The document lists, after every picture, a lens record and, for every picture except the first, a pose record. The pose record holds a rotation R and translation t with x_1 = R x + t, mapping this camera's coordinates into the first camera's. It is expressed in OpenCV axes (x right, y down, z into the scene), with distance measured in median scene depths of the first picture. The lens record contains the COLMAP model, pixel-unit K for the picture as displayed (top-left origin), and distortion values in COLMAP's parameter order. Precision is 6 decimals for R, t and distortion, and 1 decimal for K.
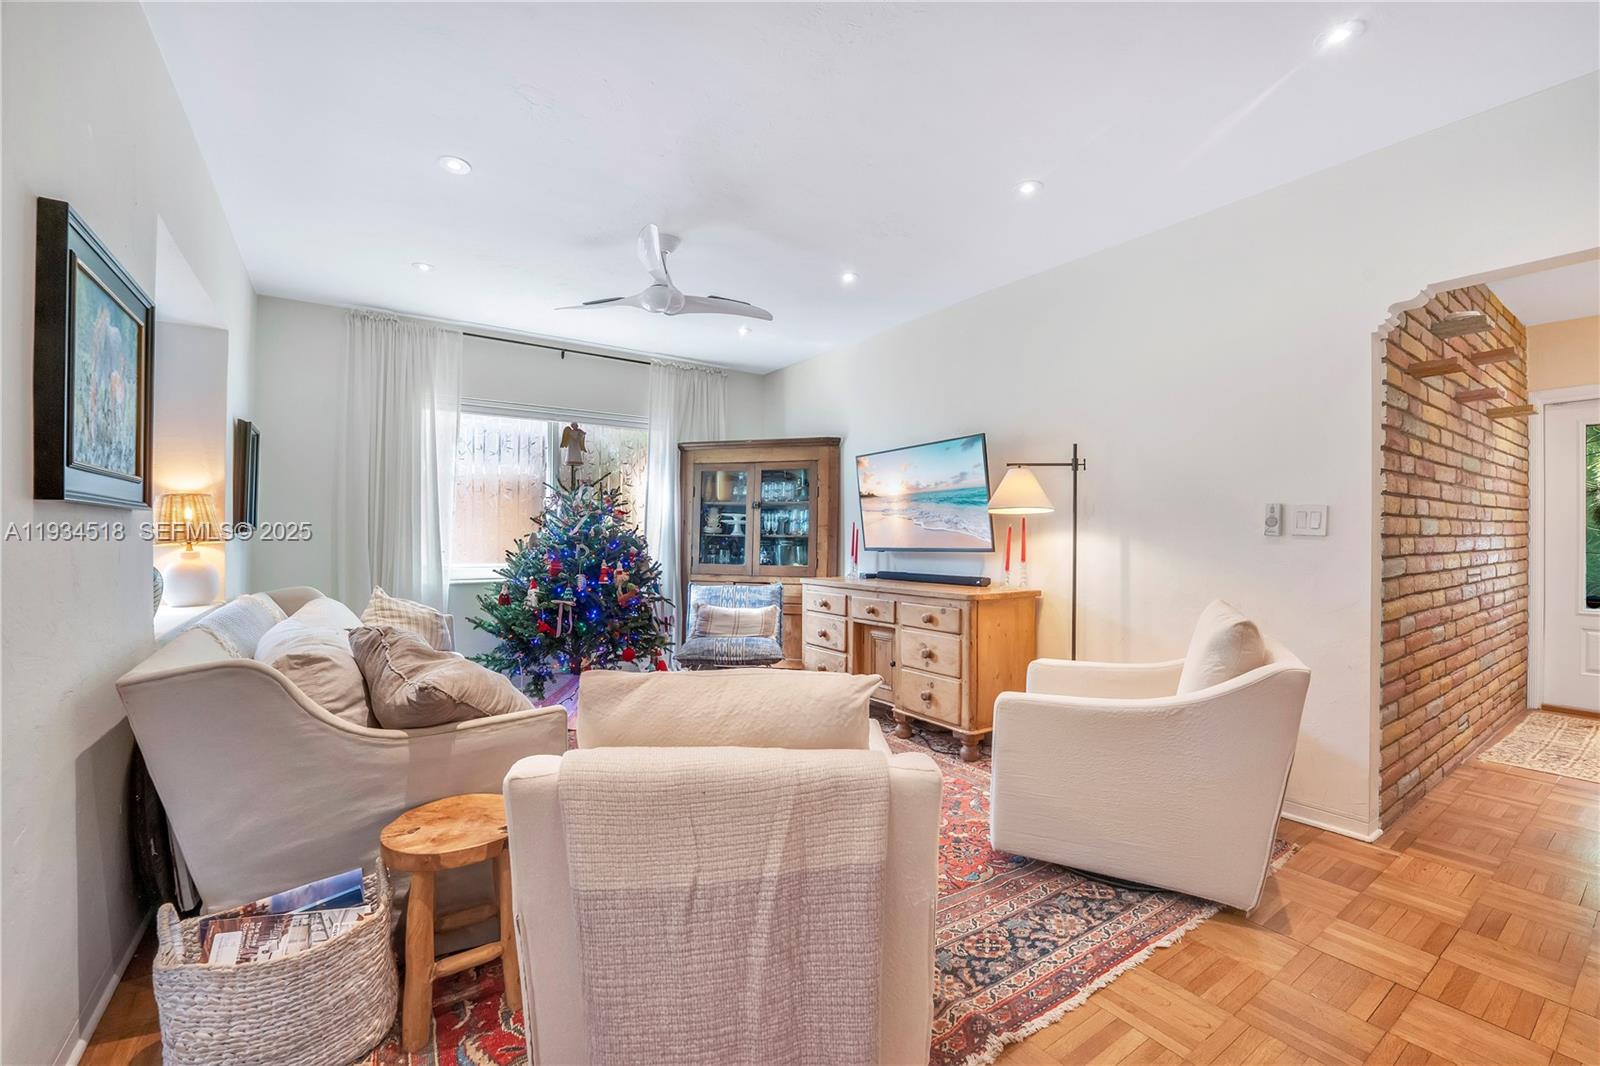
lens RADIAL K [[662.0, 0, 795.9], [0, 662.0, 534.1], [0, 0, 1]] dist [-0.021708, 0.000643]
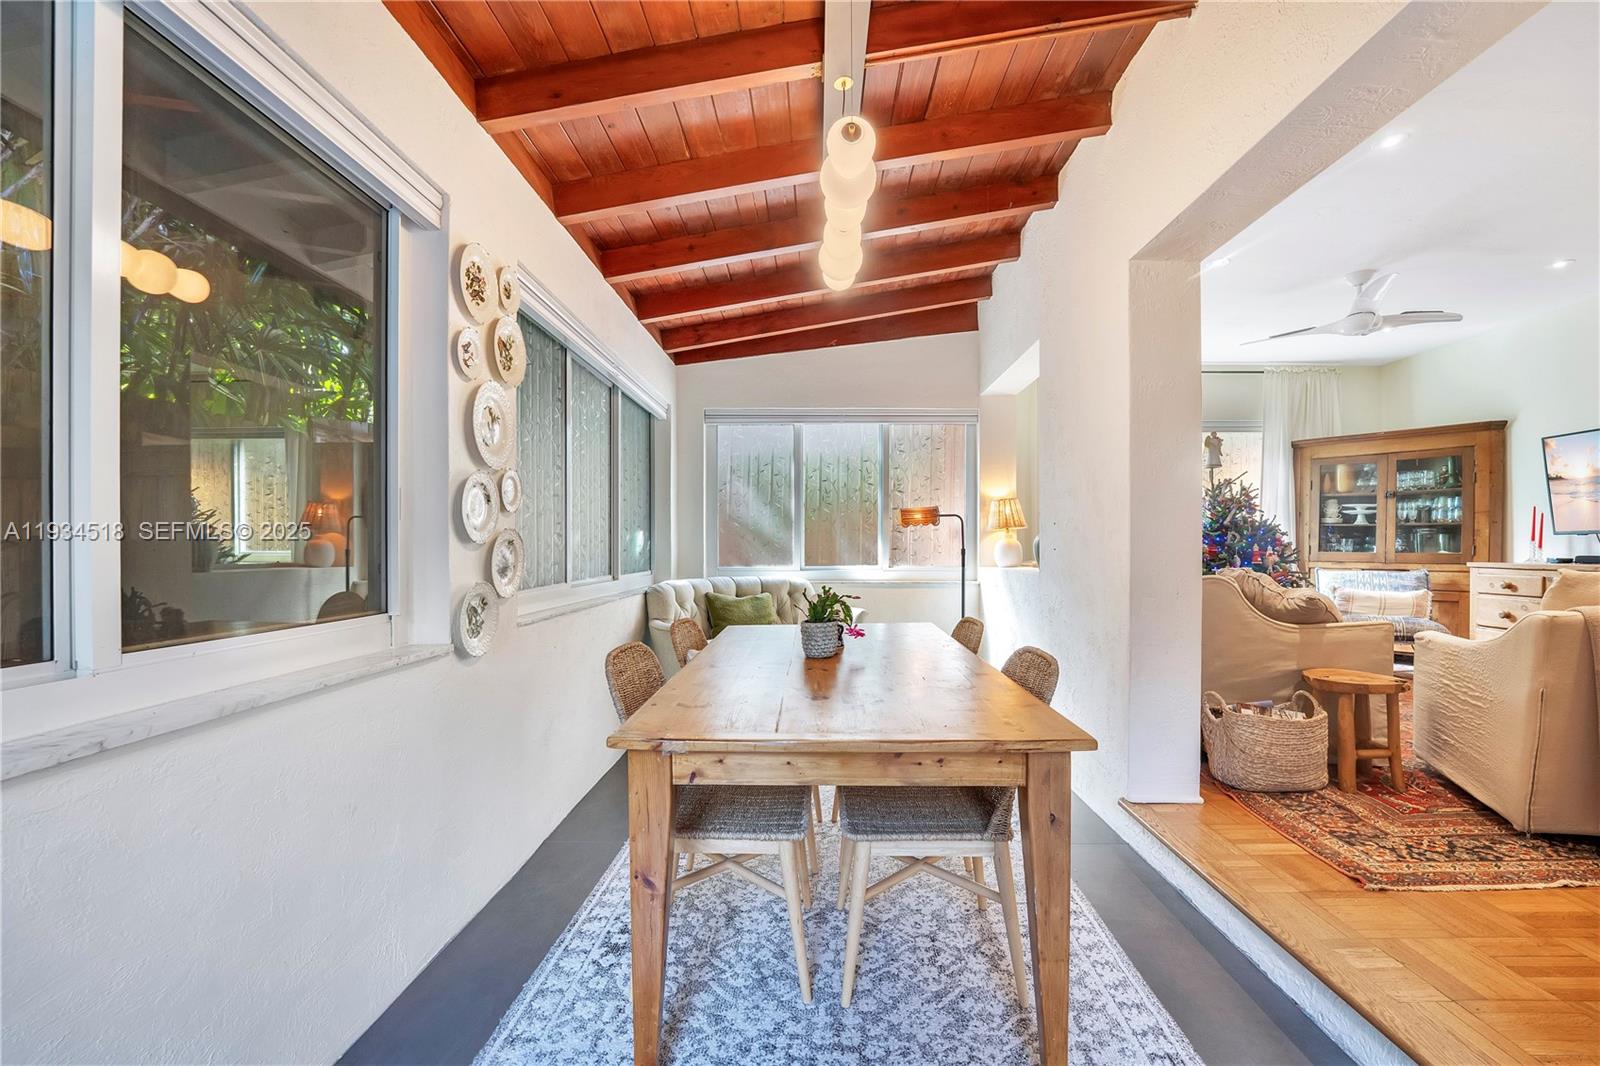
lens RADIAL K [[662.0, 0, 801.7], [0, 662.0, 547.5], [0, 0, 1]] dist [-0.021708, 0.000643]
pose [[0.809976, -0.003320, -0.586454, -0.256537], [0.006959, 0.999968, 0.003951, 0.034844], [0.586422, -0.007282, 0.809973, -0.446426]]
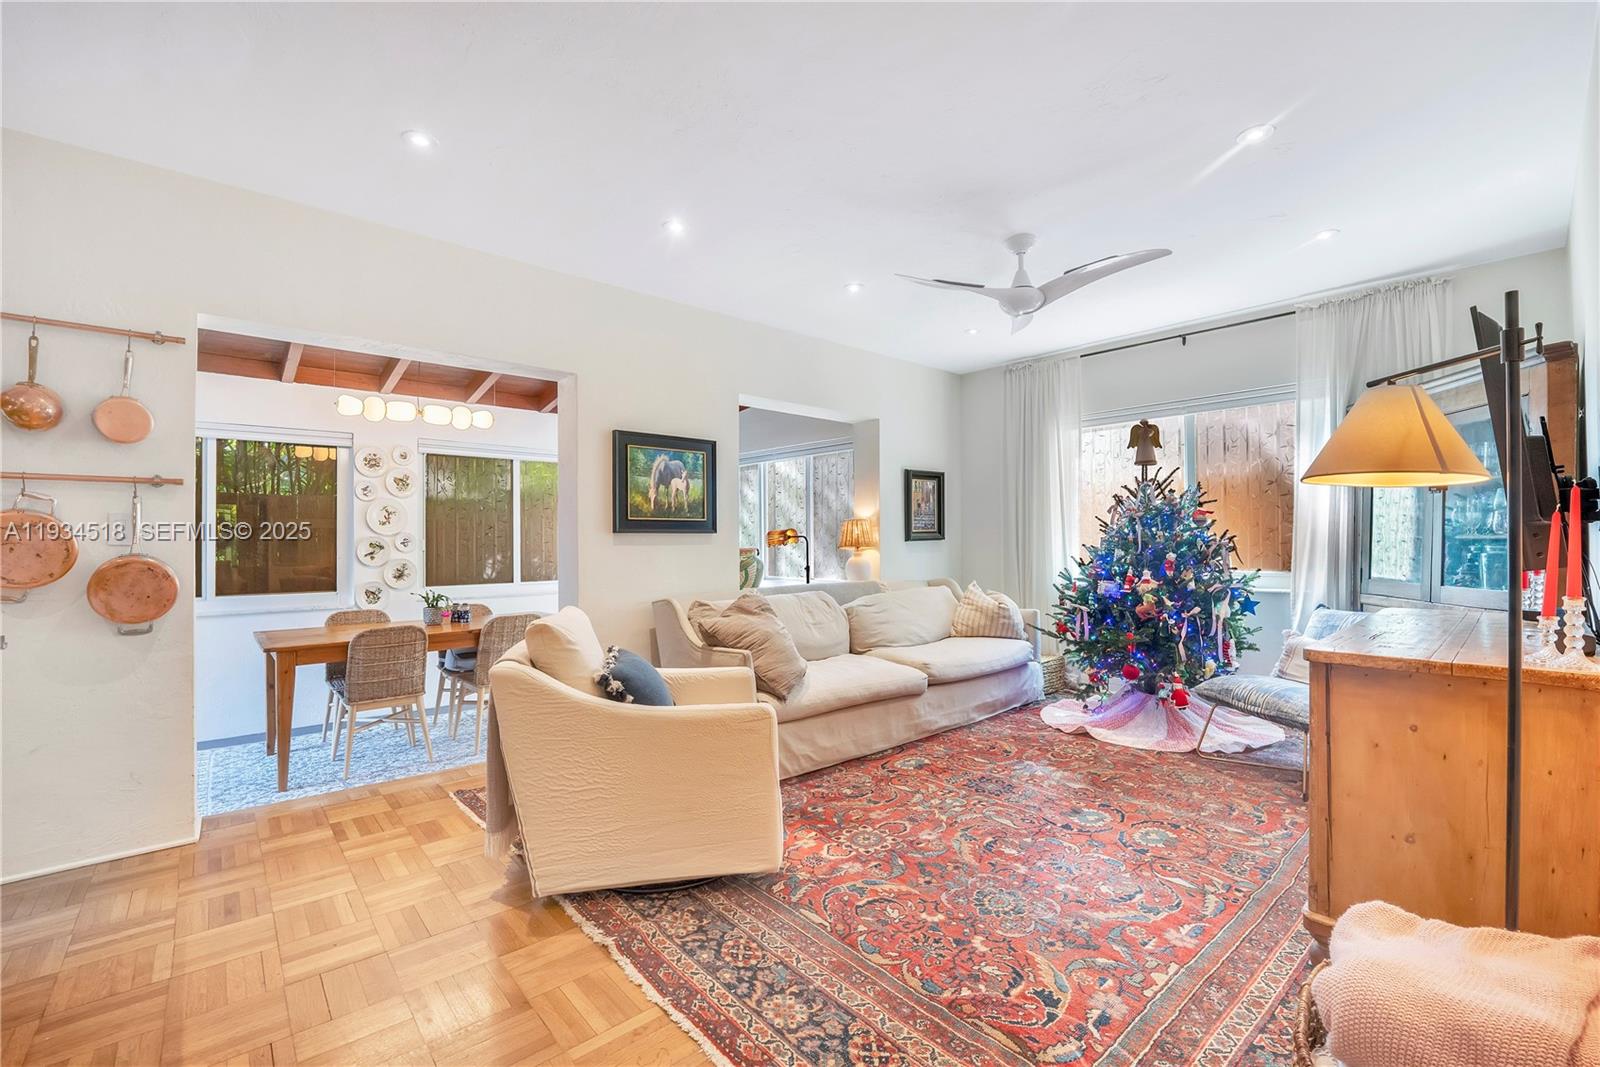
lens RADIAL K [[662.0, 0, 791.6], [0, 662.0, 537.7], [0, 0, 1]] dist [-0.021708, 0.000643]
pose [[0.131659, -0.012660, -0.991214, 0.552520], [0.012273, 0.999863, -0.011140, 0.003226], [0.991219, -0.010699, 0.131797, 0.403360]]
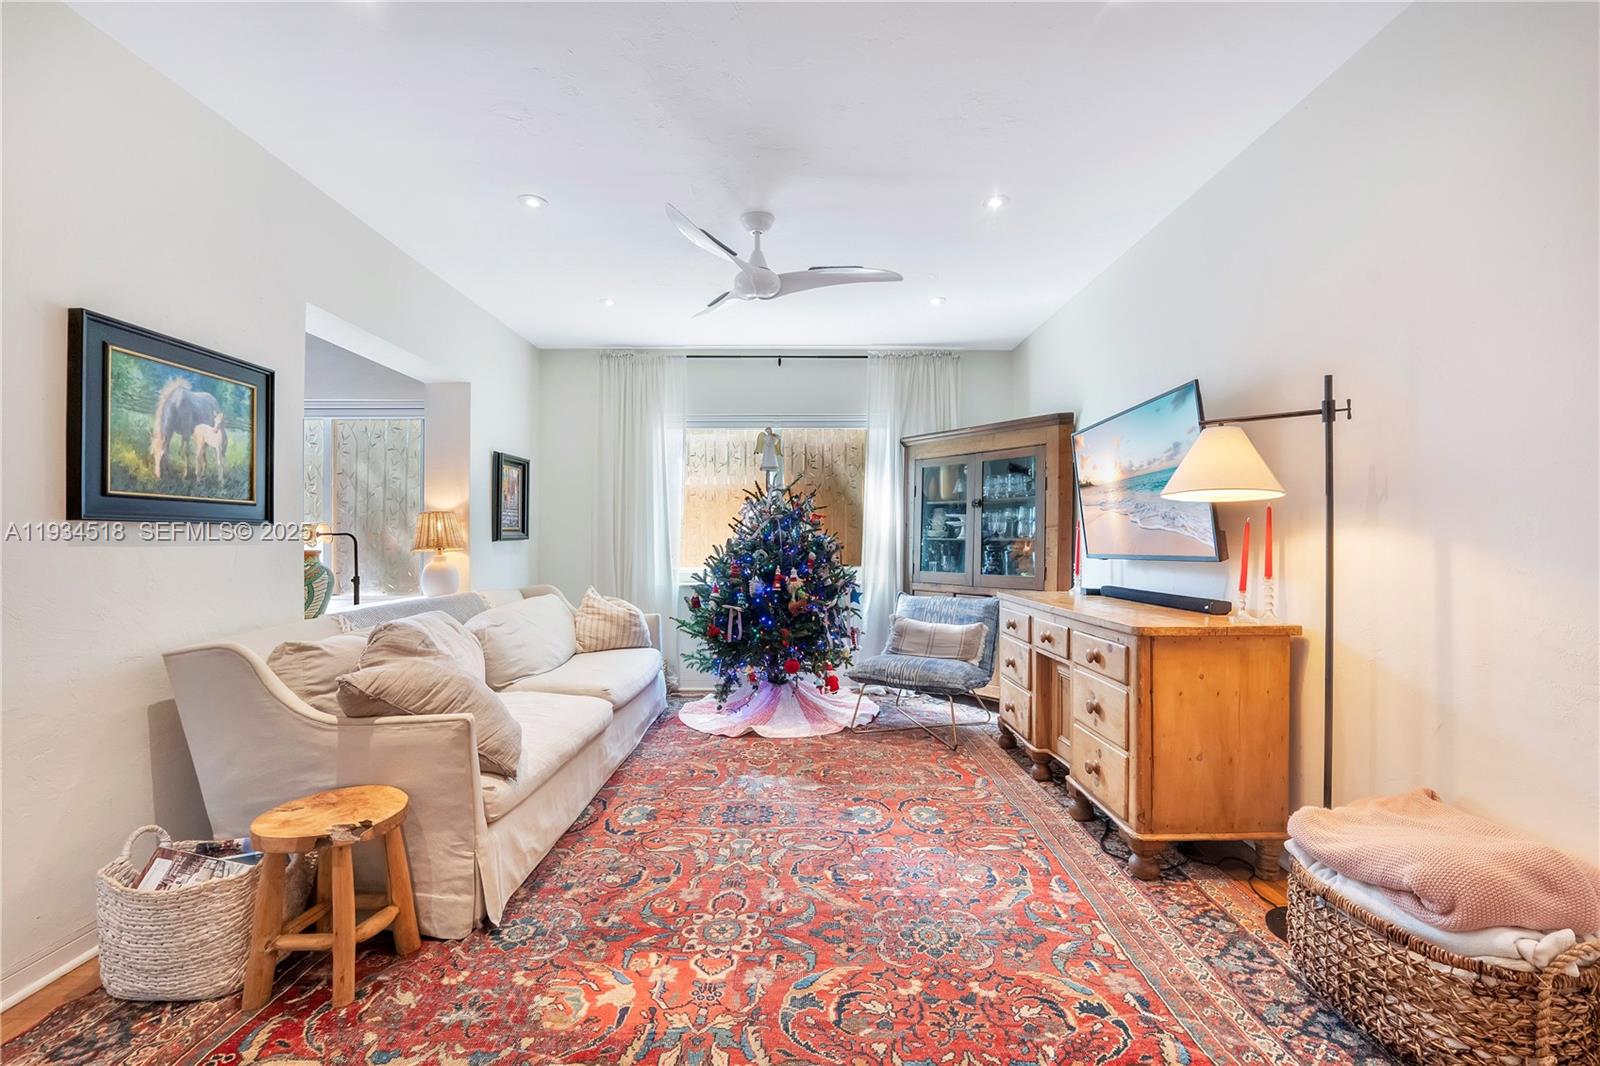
lens RADIAL K [[662.0, 0, 797.1], [0, 662.0, 535.9], [0, 0, 1]] dist [-0.021708, 0.000643]
pose [[0.828347, -0.011621, -0.560094, 0.273798], [0.009814, 0.999932, -0.006232, 0.001564], [0.560129, -0.000335, 0.828405, 0.206456]]
